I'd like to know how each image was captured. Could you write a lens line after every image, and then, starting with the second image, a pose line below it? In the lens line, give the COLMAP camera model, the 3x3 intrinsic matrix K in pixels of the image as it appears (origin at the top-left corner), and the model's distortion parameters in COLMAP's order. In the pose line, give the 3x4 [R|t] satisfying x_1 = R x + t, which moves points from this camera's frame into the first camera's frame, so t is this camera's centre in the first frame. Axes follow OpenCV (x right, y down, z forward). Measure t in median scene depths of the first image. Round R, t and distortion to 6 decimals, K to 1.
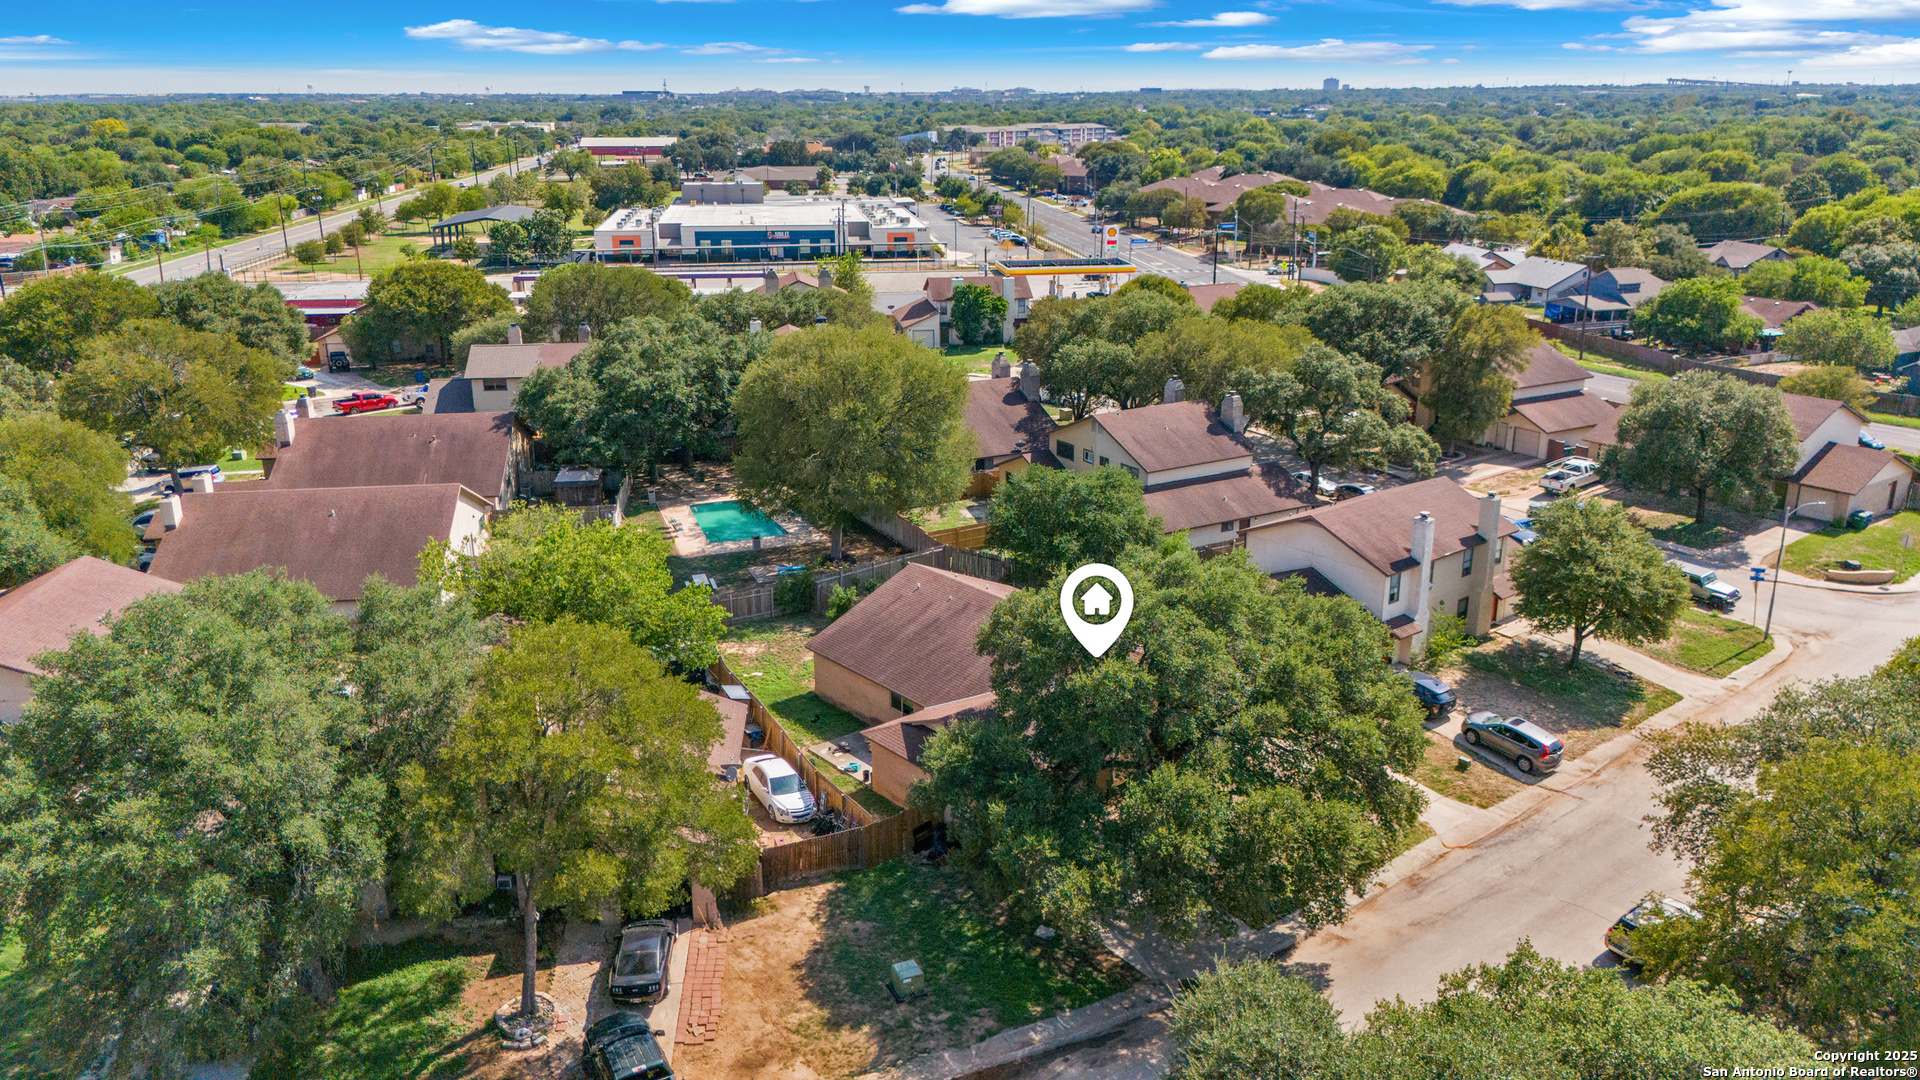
lens RADIAL K [[1415.4, 0, 963.2], [0, 1415.4, 547.9], [0, 0, 1]] dist [0.048166, -0.046342]
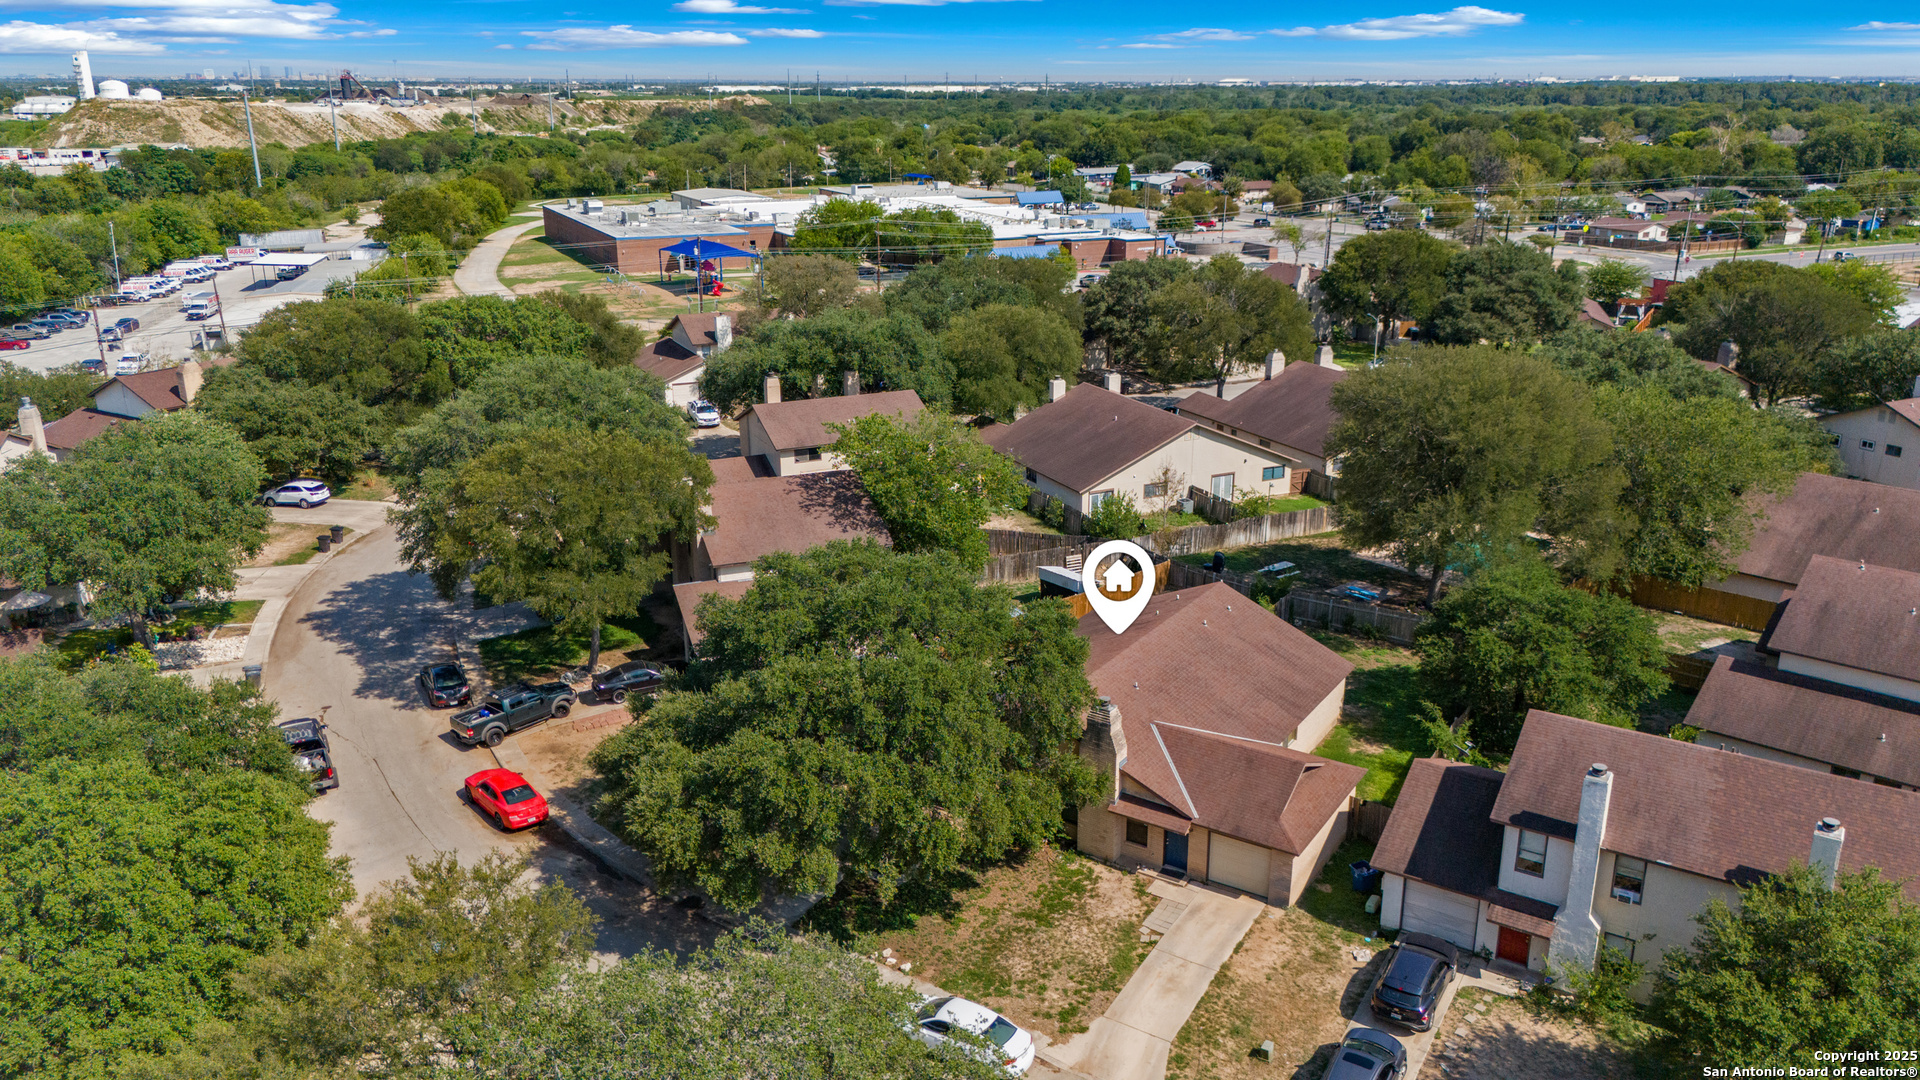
lens RADIAL K [[1415.4, 0, 954.3], [0, 1415.4, 530.6], [0, 0, 1]] dist [0.048166, -0.046342]
pose [[0.292880, 0.288573, -0.911563, 0.224284], [-0.286460, 0.936059, 0.204289, -0.048109], [0.912229, 0.201294, 0.356817, 0.144084]]
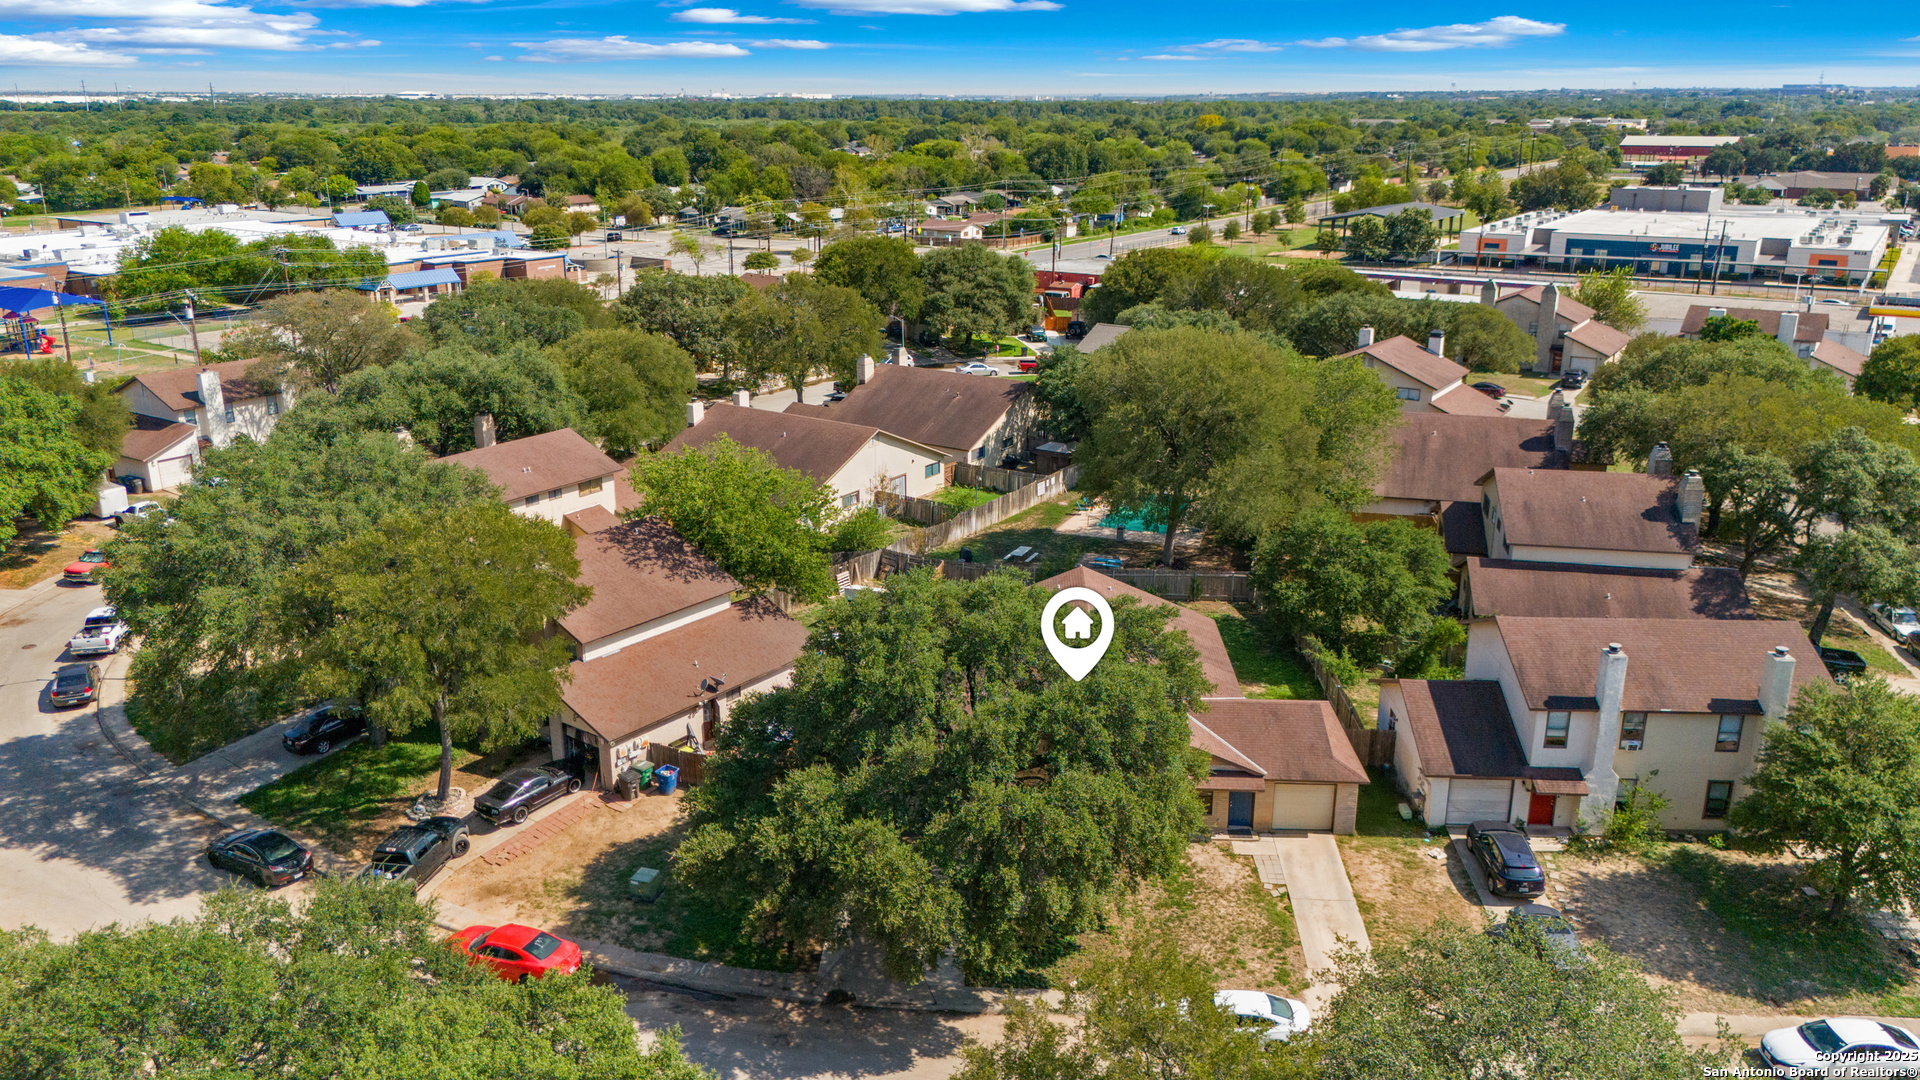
lens RADIAL K [[1415.4, 0, 965.9], [0, 1415.4, 550.2], [0, 0, 1]] dist [0.048166, -0.046342]
pose [[0.740412, 0.206440, -0.639666, 0.156920], [-0.203827, 0.975815, 0.078997, -0.018360], [0.640504, 0.071891, 0.764583, 0.054104]]
